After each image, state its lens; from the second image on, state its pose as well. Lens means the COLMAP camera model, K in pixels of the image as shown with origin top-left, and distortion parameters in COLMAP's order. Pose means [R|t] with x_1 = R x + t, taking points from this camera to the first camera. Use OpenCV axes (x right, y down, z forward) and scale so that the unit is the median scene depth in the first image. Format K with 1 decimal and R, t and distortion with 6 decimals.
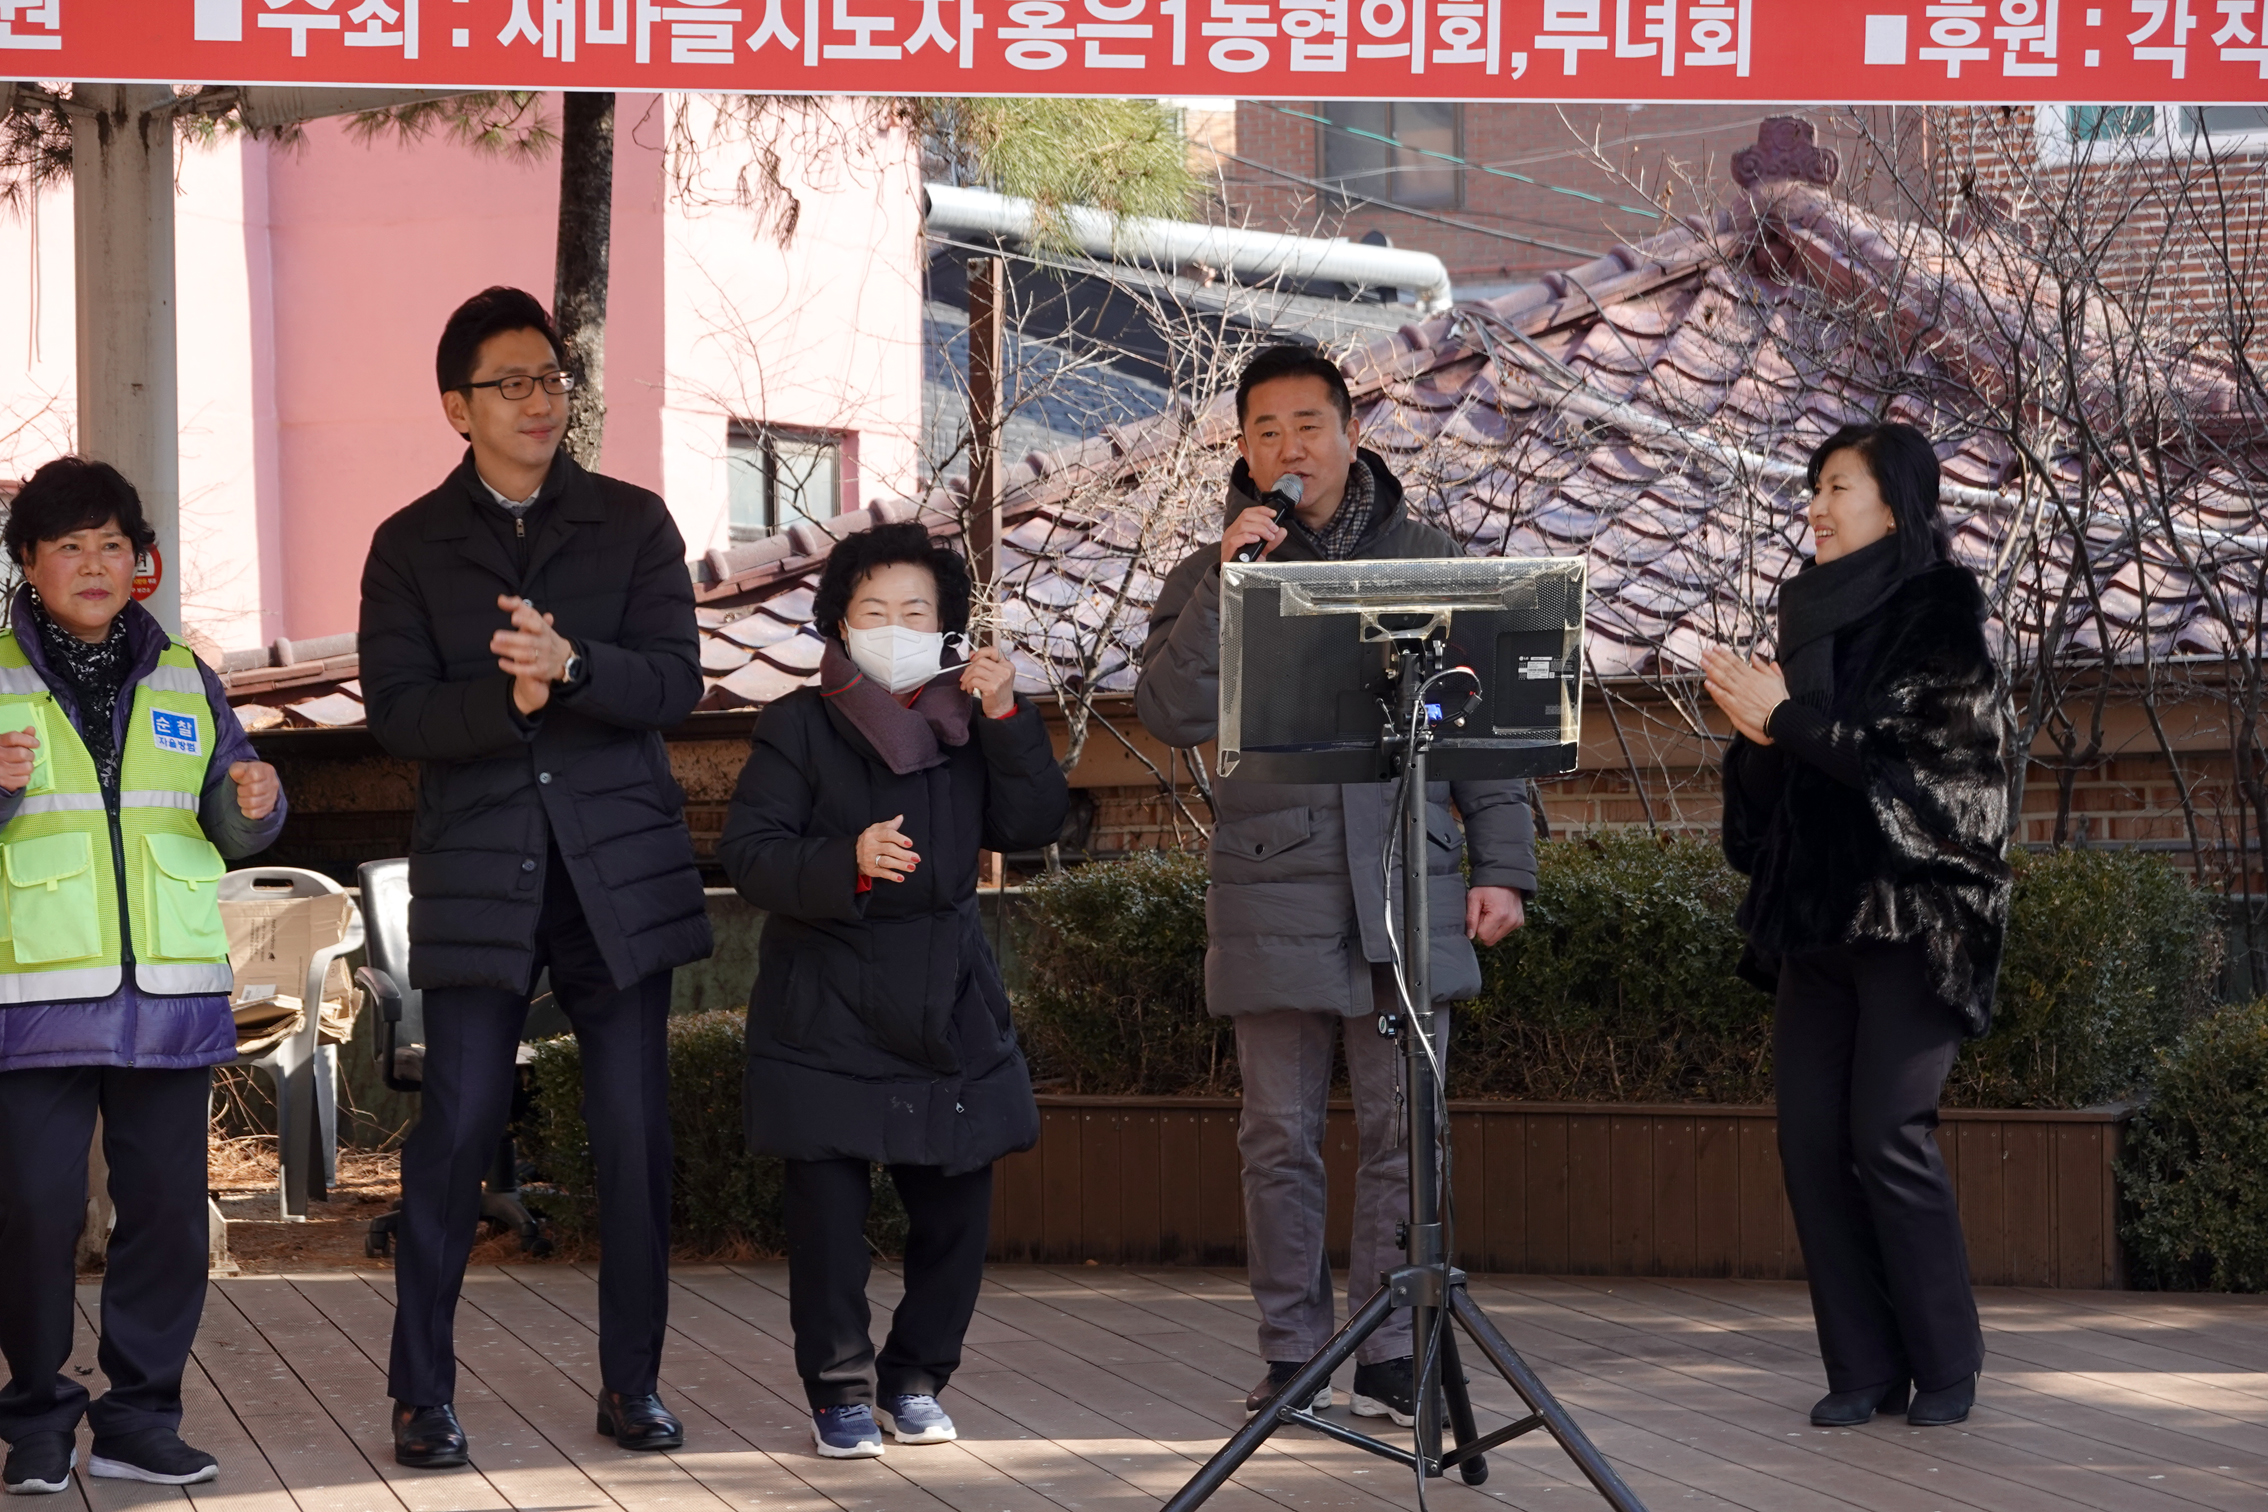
lens RADIAL K [[5290.8, 0, 1134.0], [0, 5290.8, 756.0], [0, 0, 1]] dist [0.015287, -0.097229]
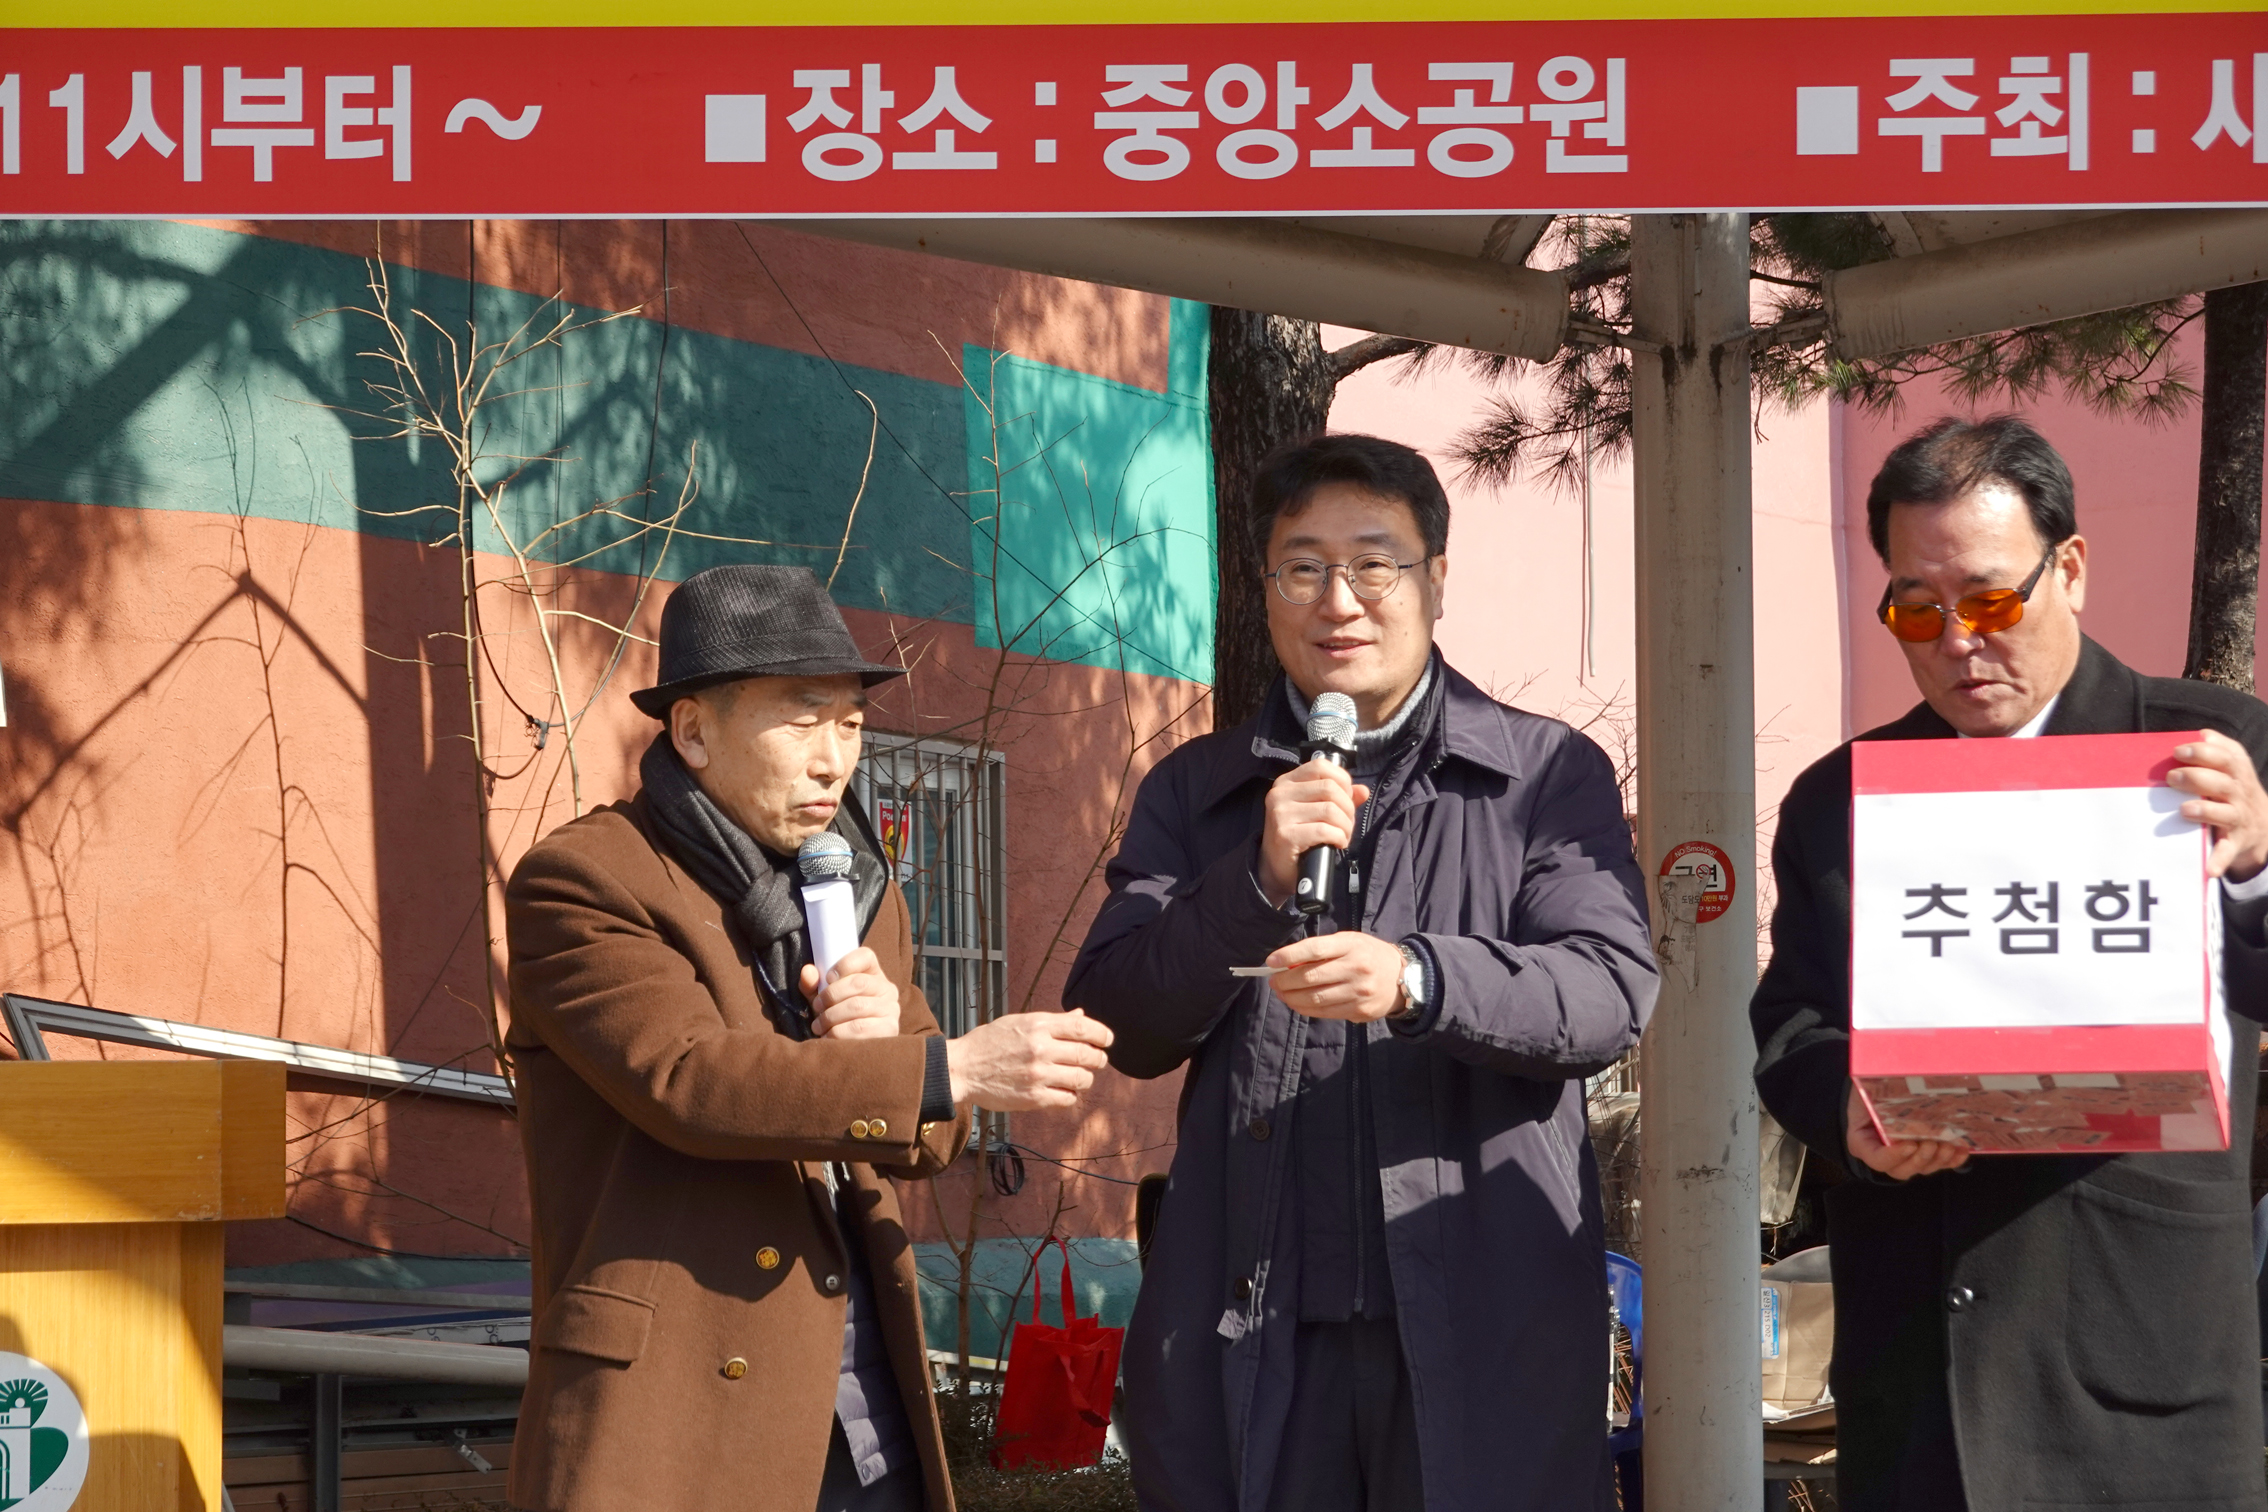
lens RADIAL K [[5407.4, 0, 1060.0], [0, 5407.4, 750.2], [0, 0, 1]] dist [-0.002088, 0.229780]
pose [[0.958009, -0.010088, -0.286560, -0.051602], [-0.010899, 0.997377, -0.071550, 0.008733], [0.286530, 0.071669, 0.955387, 0.206263]]
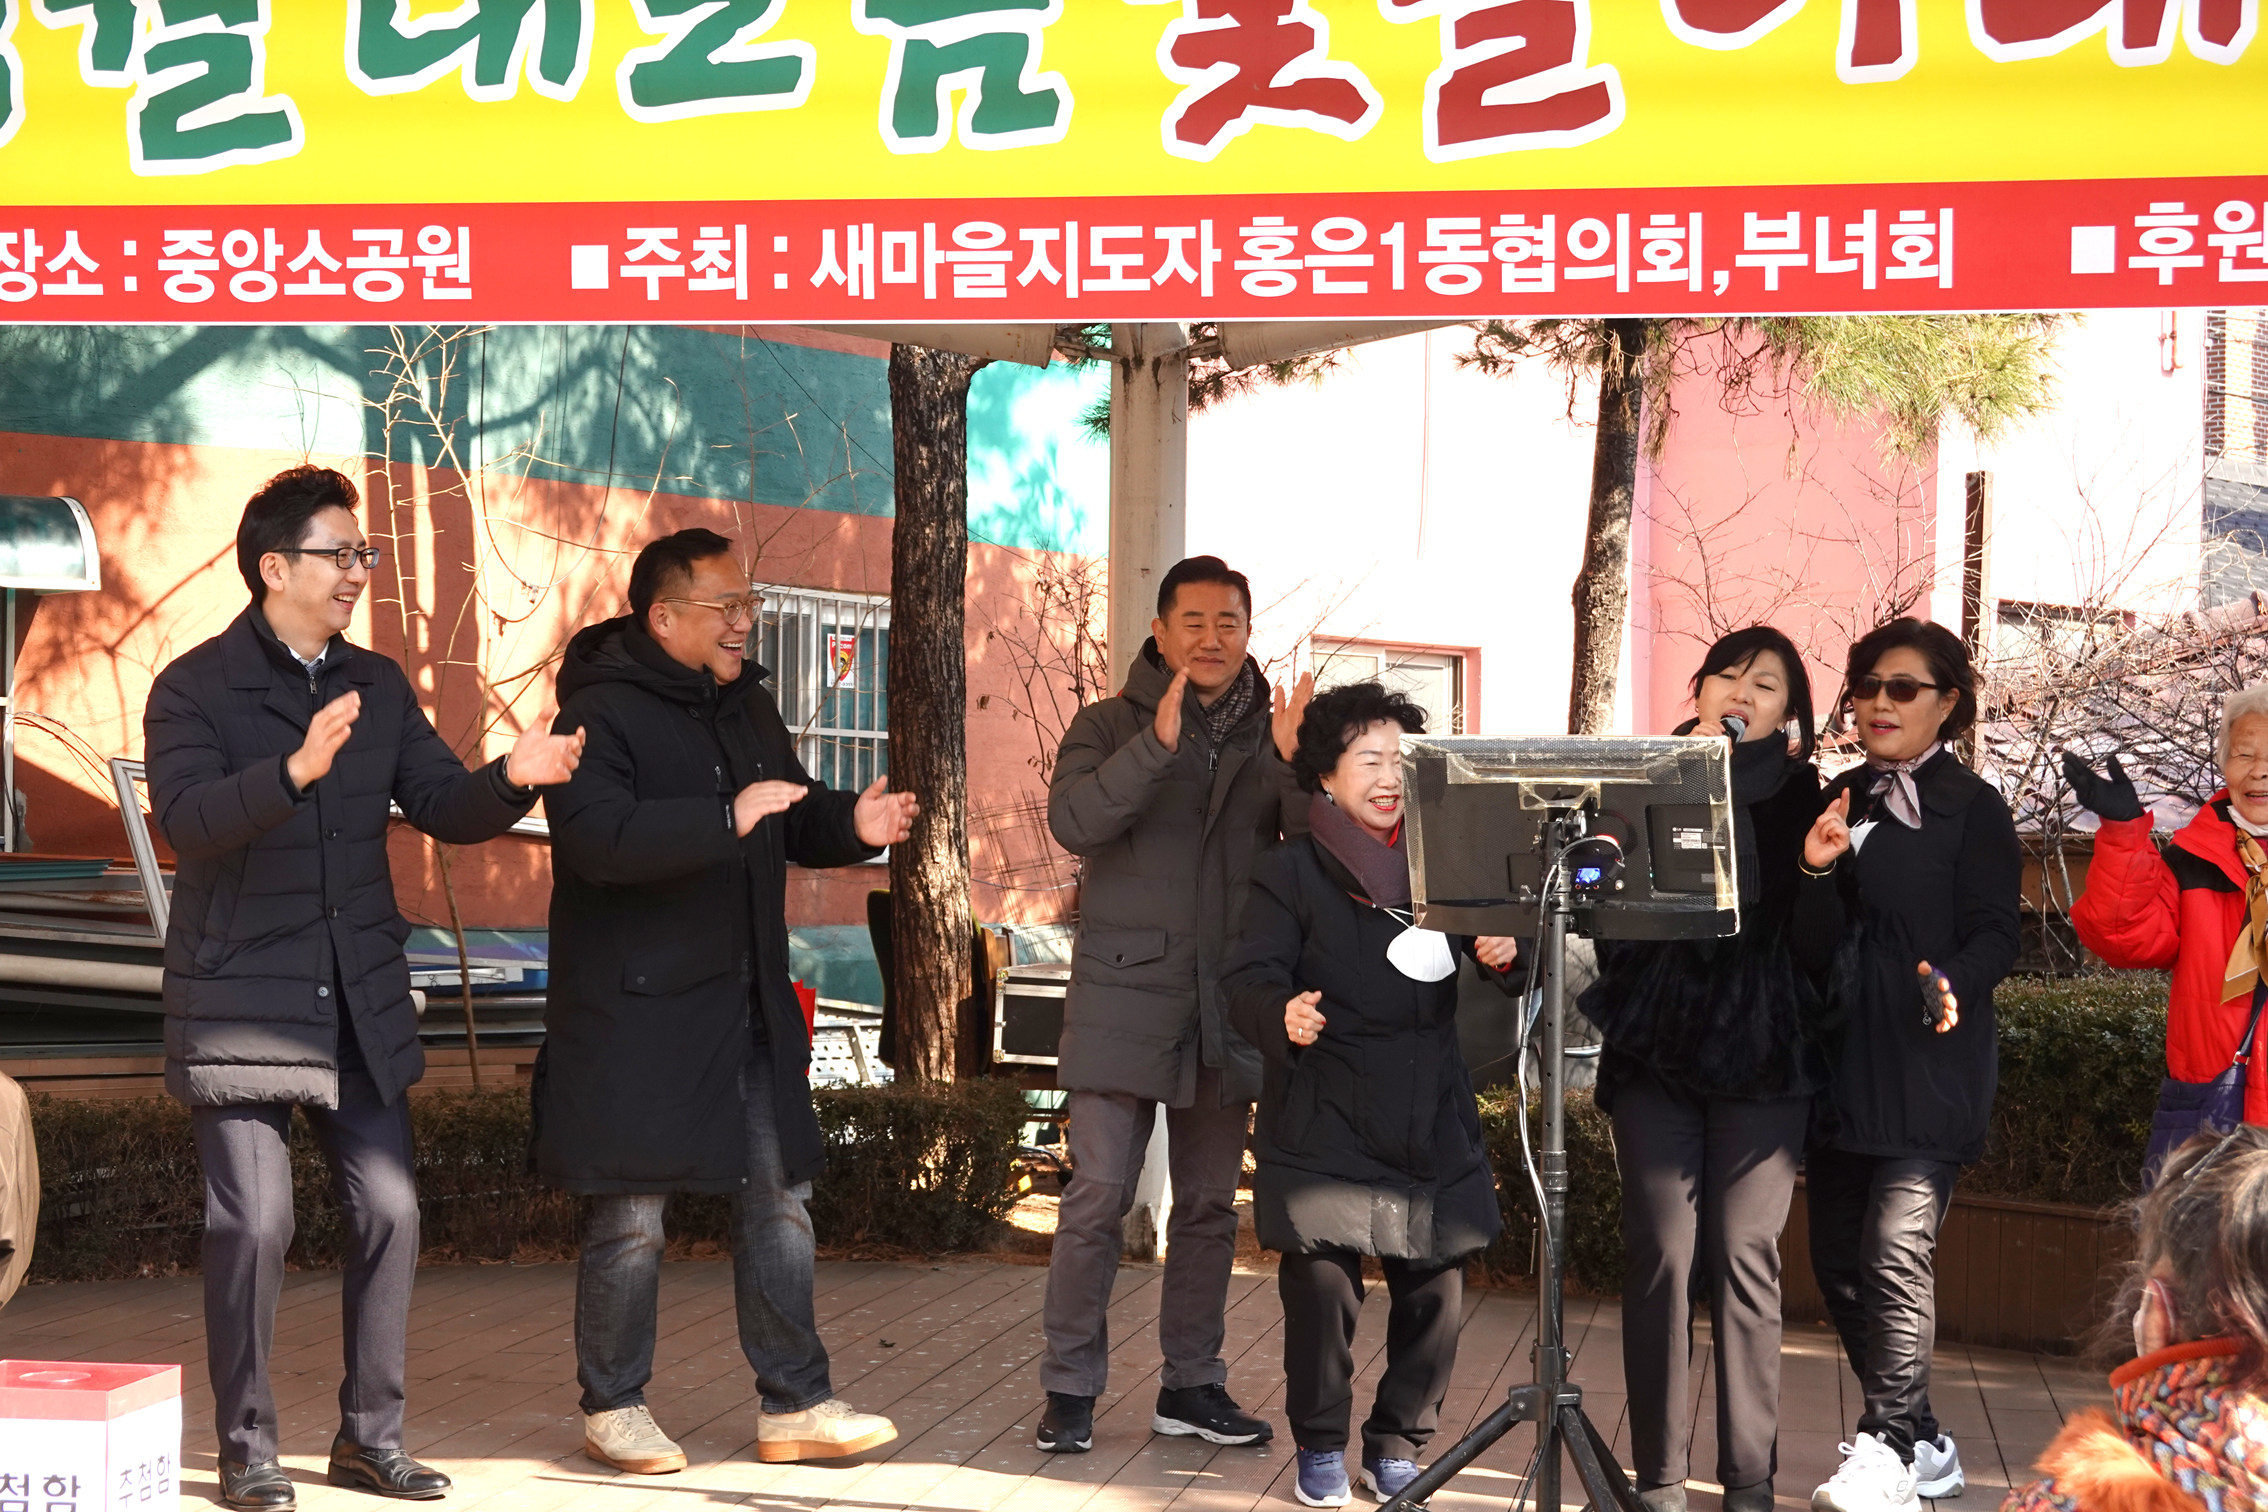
lens RADIAL K [[3788.1, 0, 1145.4], [0, 3788.1, 748.6], [0, 0, 1]] dist [-0.015022, 0.069111]
pose [[0.902824, 0.026360, -0.429202, 0.301781], [-0.036115, 0.999241, -0.014599, -0.019435], [0.428492, 0.028681, 0.903090, 0.251039]]
